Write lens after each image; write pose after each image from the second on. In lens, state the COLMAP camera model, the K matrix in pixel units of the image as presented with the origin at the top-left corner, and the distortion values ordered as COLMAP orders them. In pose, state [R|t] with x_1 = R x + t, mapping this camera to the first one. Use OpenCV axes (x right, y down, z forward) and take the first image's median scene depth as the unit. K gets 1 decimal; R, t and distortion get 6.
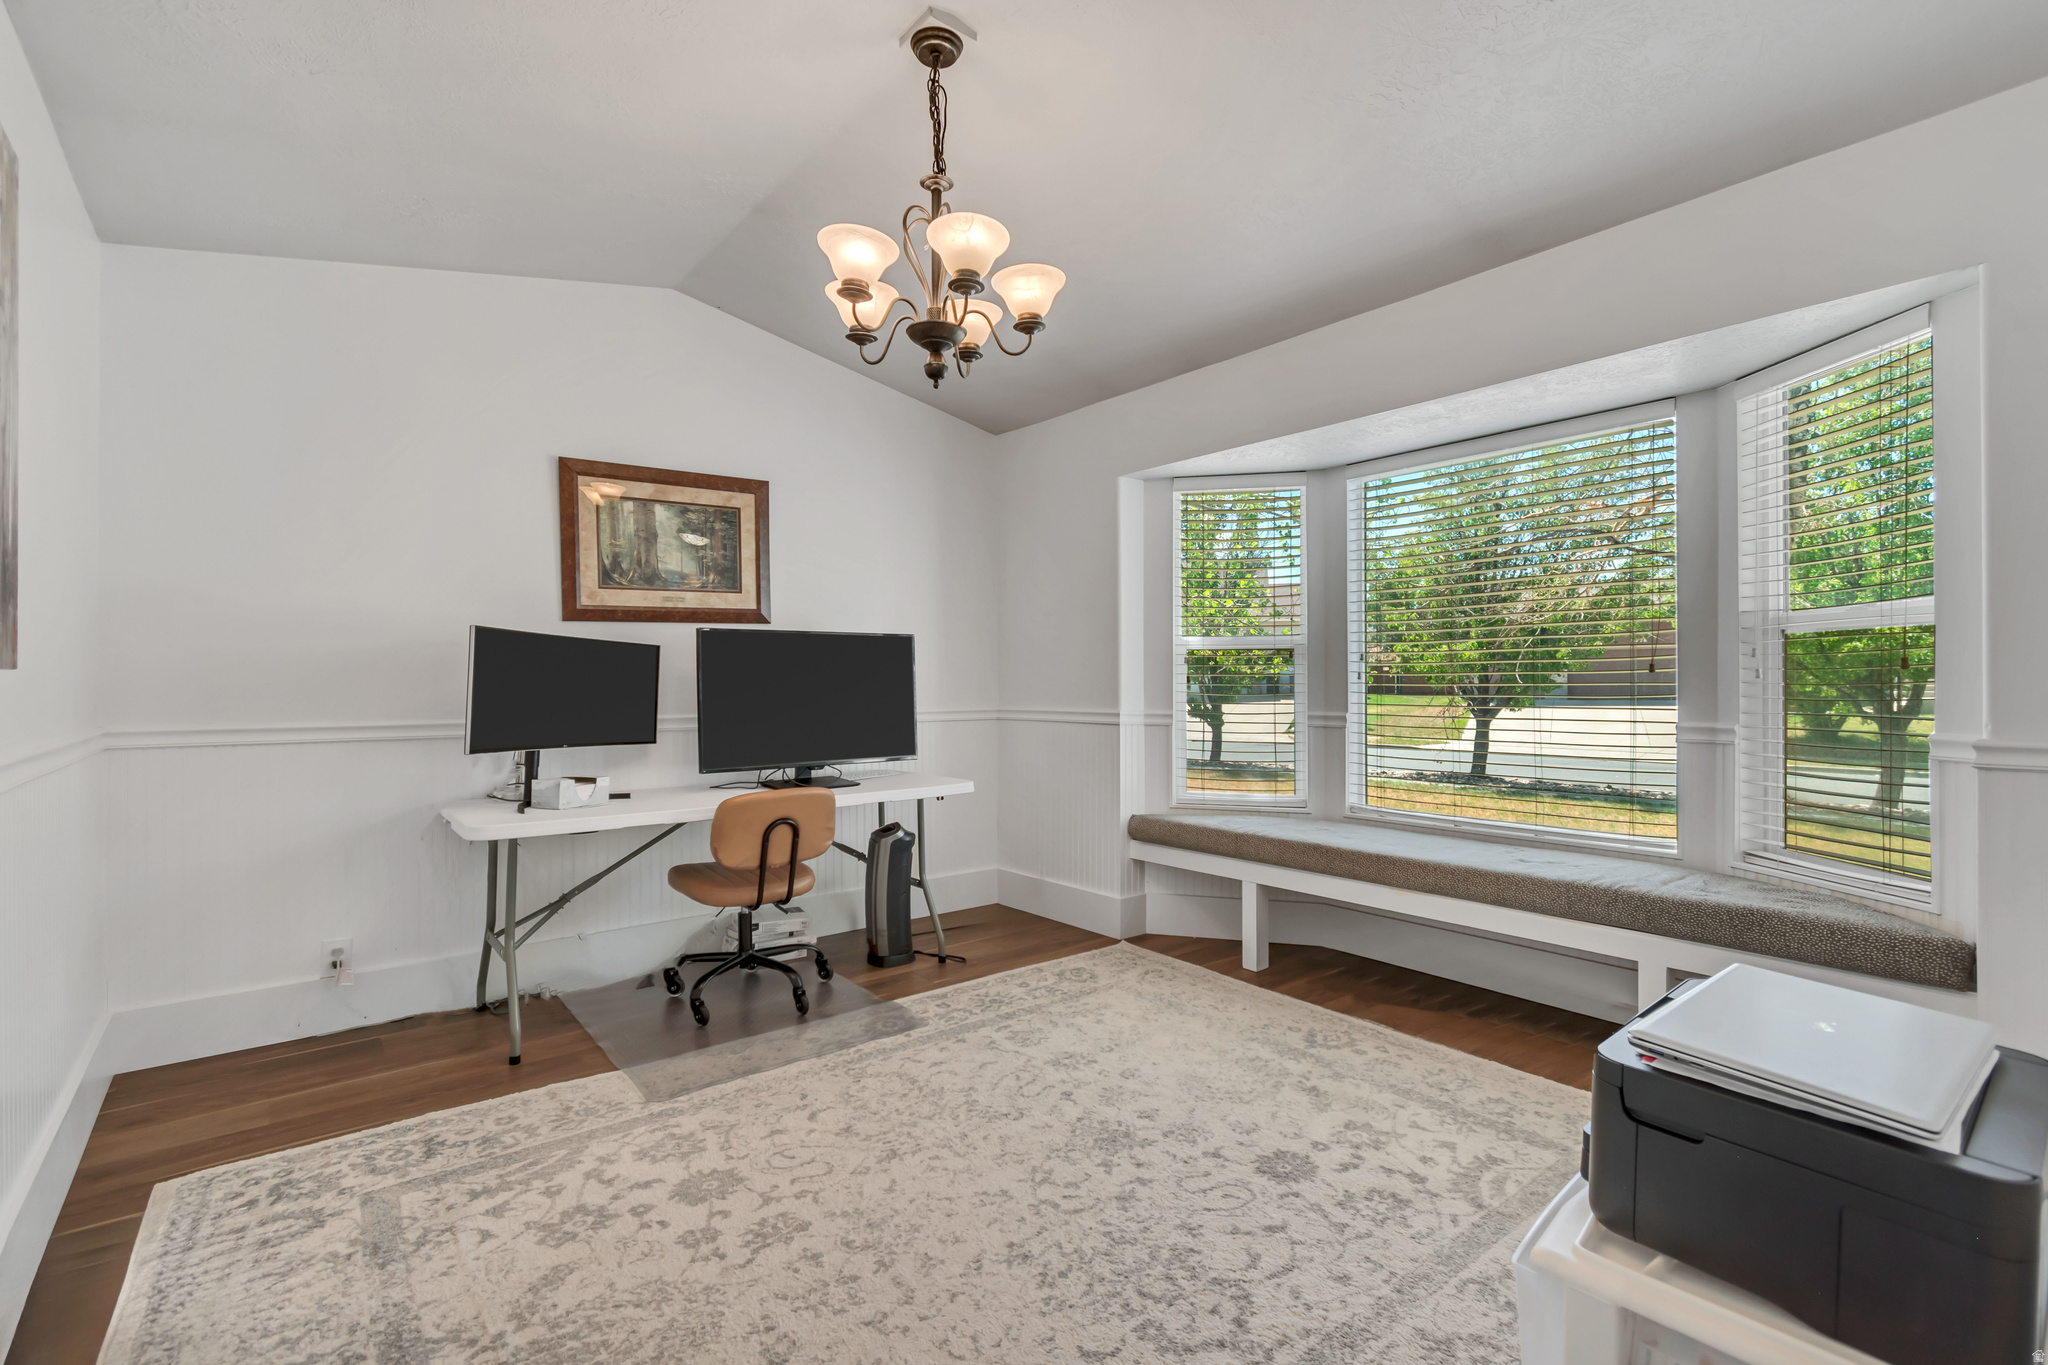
lens RADIAL K [[903.6, 0, 1026.4], [0, 903.6, 680.0], [0, 0, 1]] dist [0.002477, 0.000380]
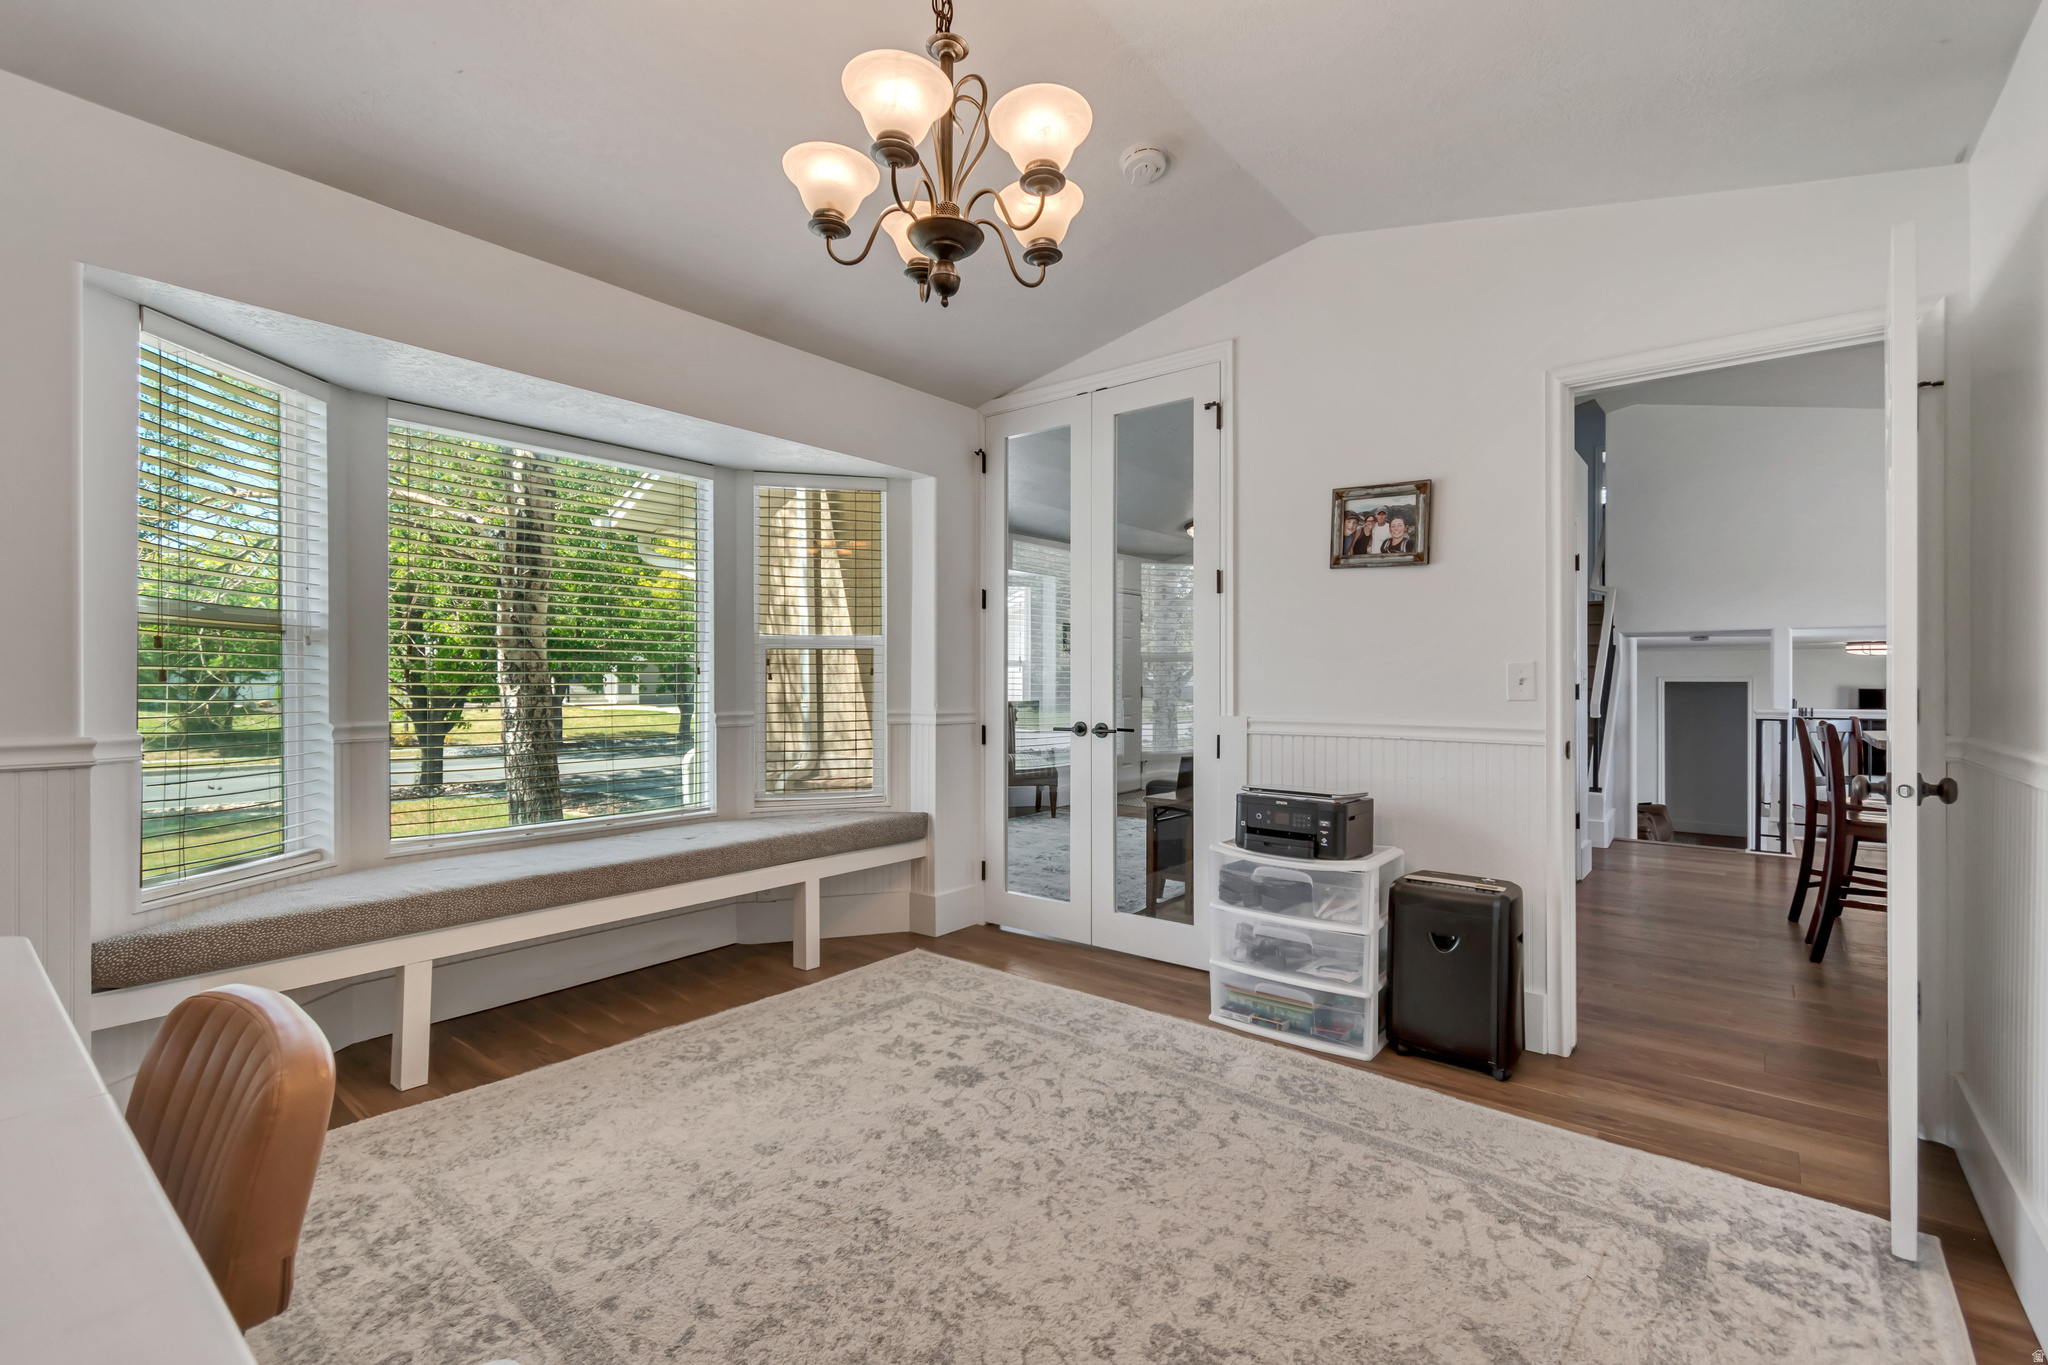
lens RADIAL K [[903.6, 0, 1026.4], [0, 903.6, 680.0], [0, 0, 1]] dist [0.002477, 0.000380]
pose [[-0.195222, 0.001530, 0.980758, -0.816042], [-0.003865, 0.999990, -0.002329, 0.001288], [-0.980751, -0.004245, -0.195214, 1.003925]]
